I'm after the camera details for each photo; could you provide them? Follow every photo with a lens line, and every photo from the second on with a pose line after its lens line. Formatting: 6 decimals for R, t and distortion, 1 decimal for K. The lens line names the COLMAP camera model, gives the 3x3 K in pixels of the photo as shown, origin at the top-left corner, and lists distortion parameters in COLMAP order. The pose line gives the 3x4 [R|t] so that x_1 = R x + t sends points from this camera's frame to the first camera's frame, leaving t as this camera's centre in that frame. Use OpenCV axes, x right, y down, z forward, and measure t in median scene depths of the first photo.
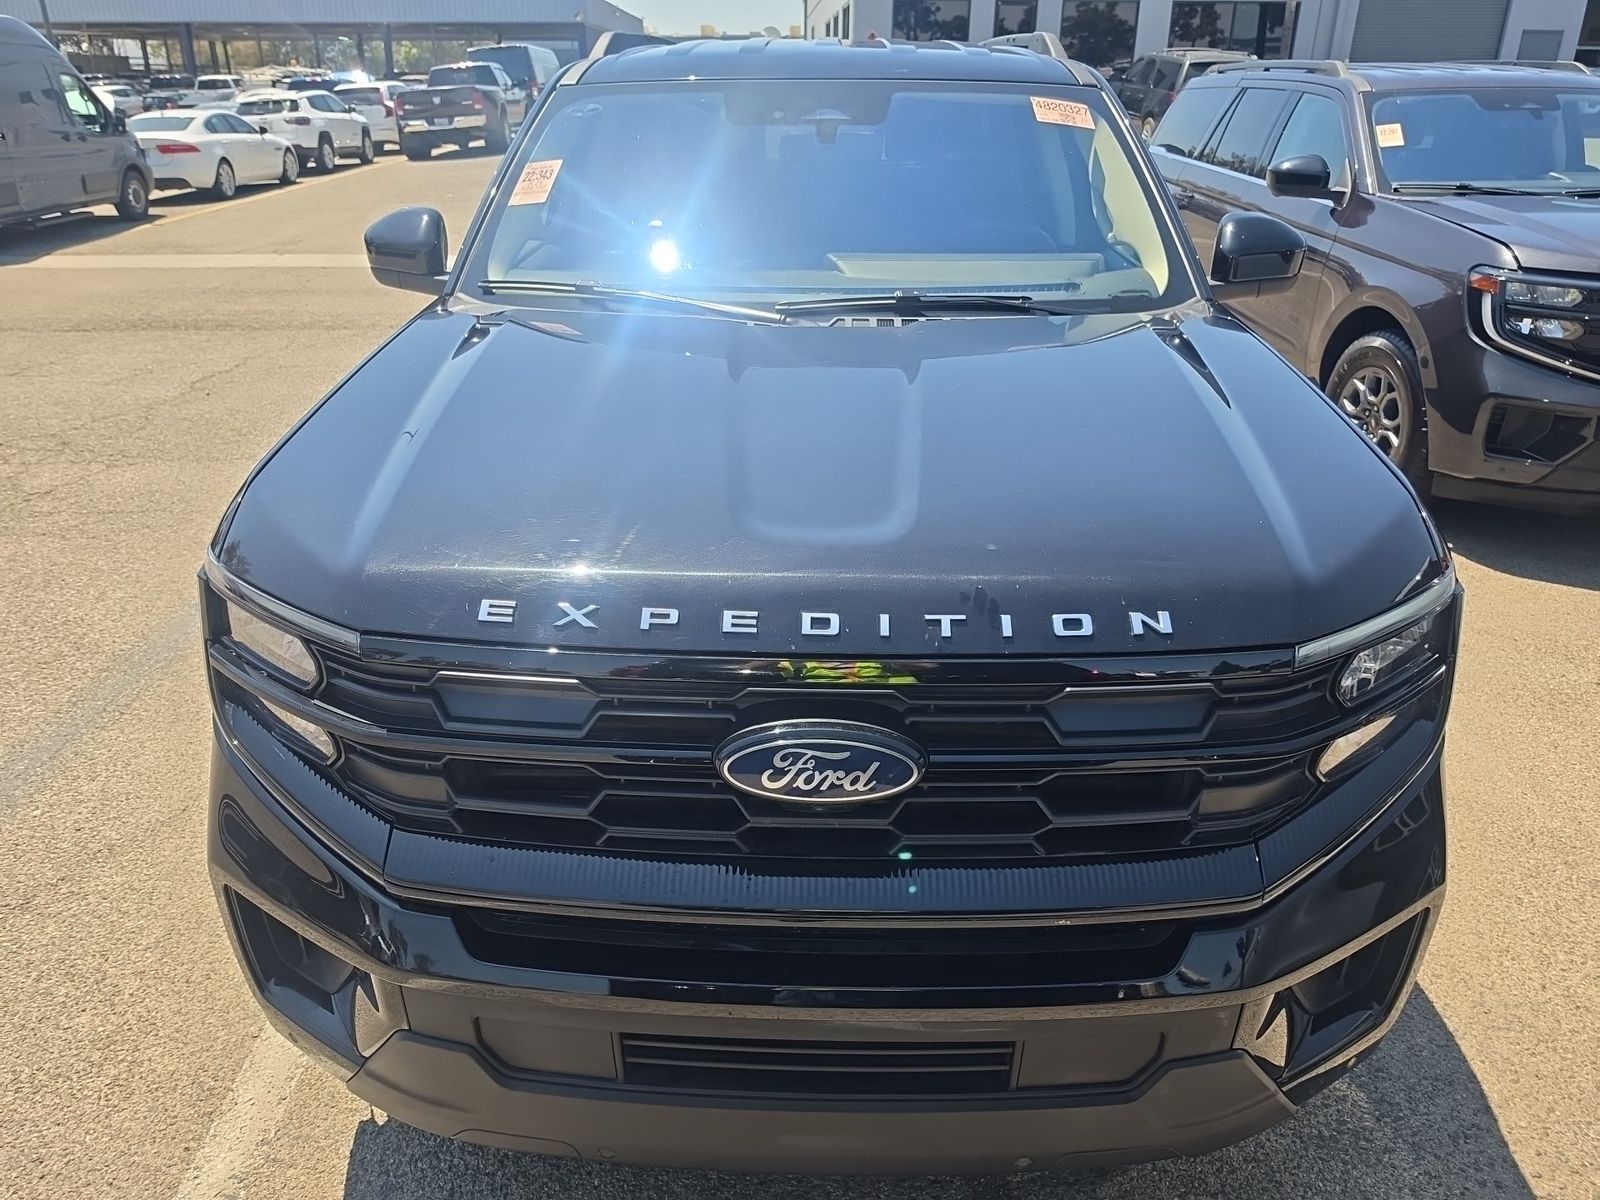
lens RADIAL K [[1098.1, 0, 800.0], [0, 1098.1, 600.0], [0, 0, 1]] dist [0.005806, 0.003025]
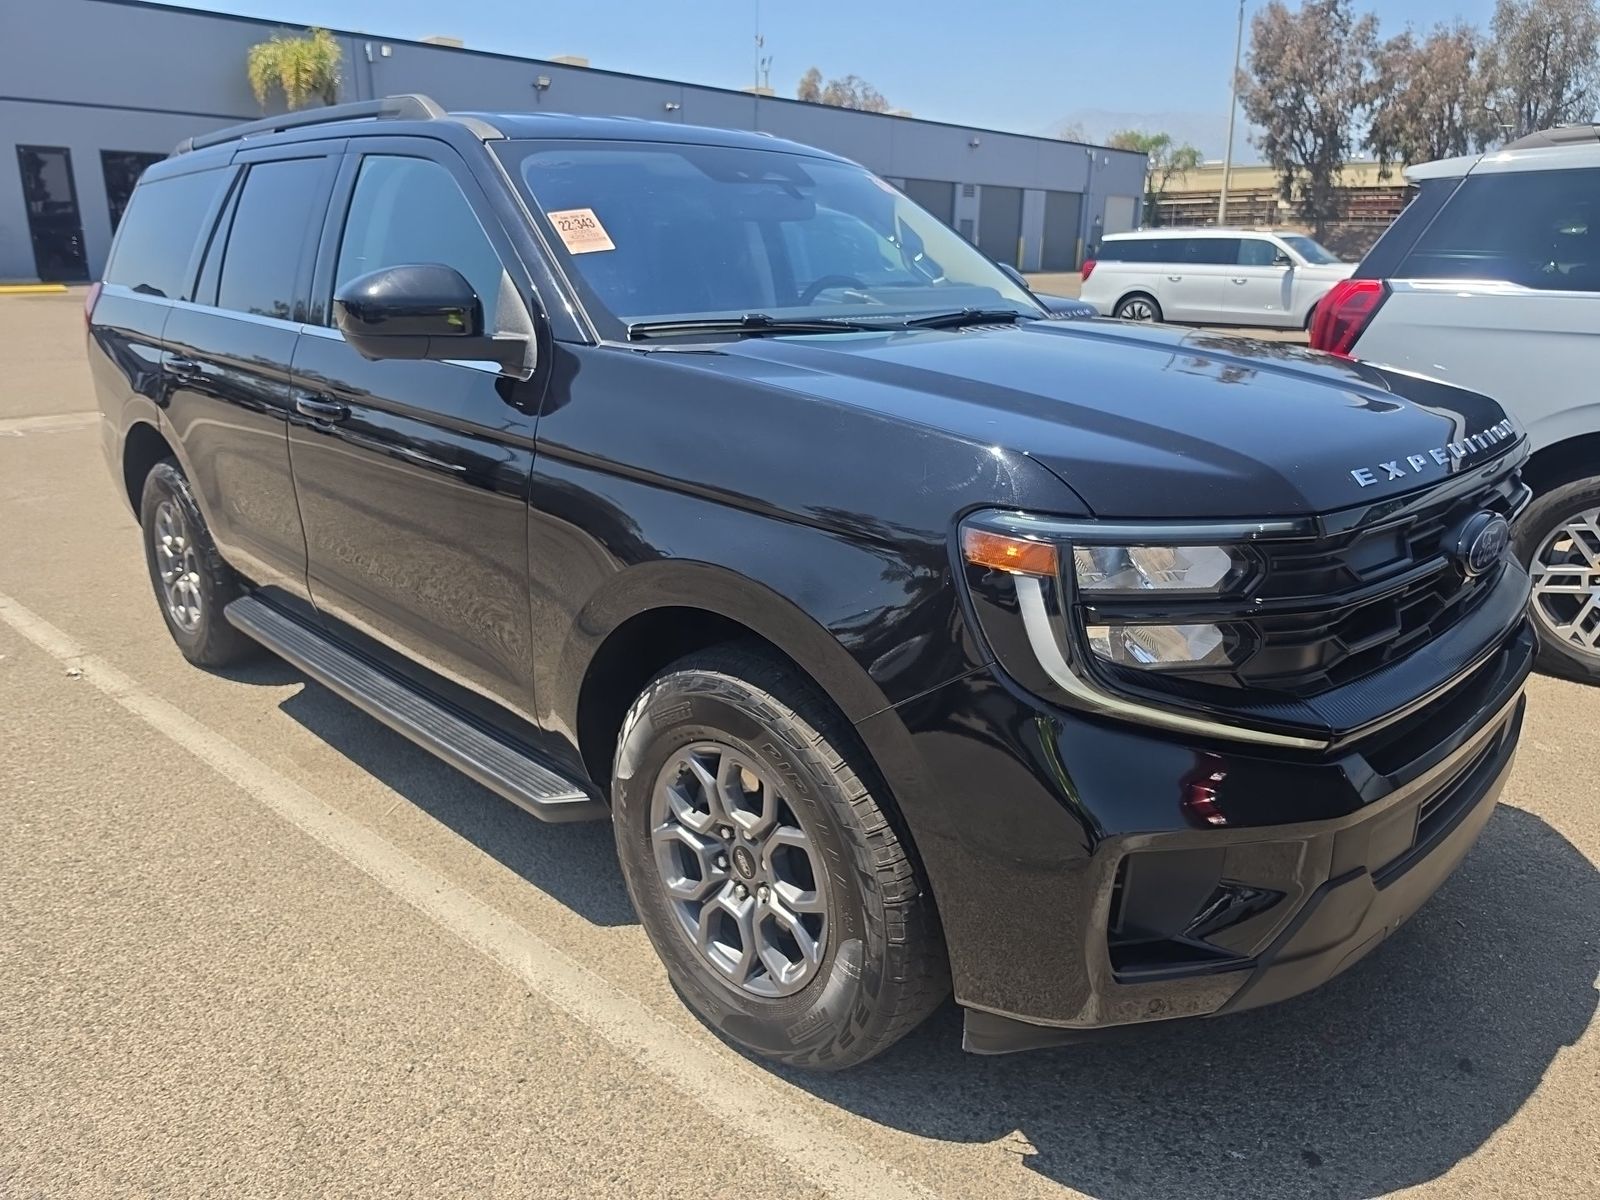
lens RADIAL K [[1202.8, 0, 800.0], [0, 1202.8, 600.0], [0, 0, 1]] dist [0.002448, 0.001022]
pose [[0.732494, -0.178716, 0.656896, 0.236792], [0.280485, 0.958448, -0.052007, -0.211431], [-0.620307, 0.222345, 0.752185, 0.581102]]
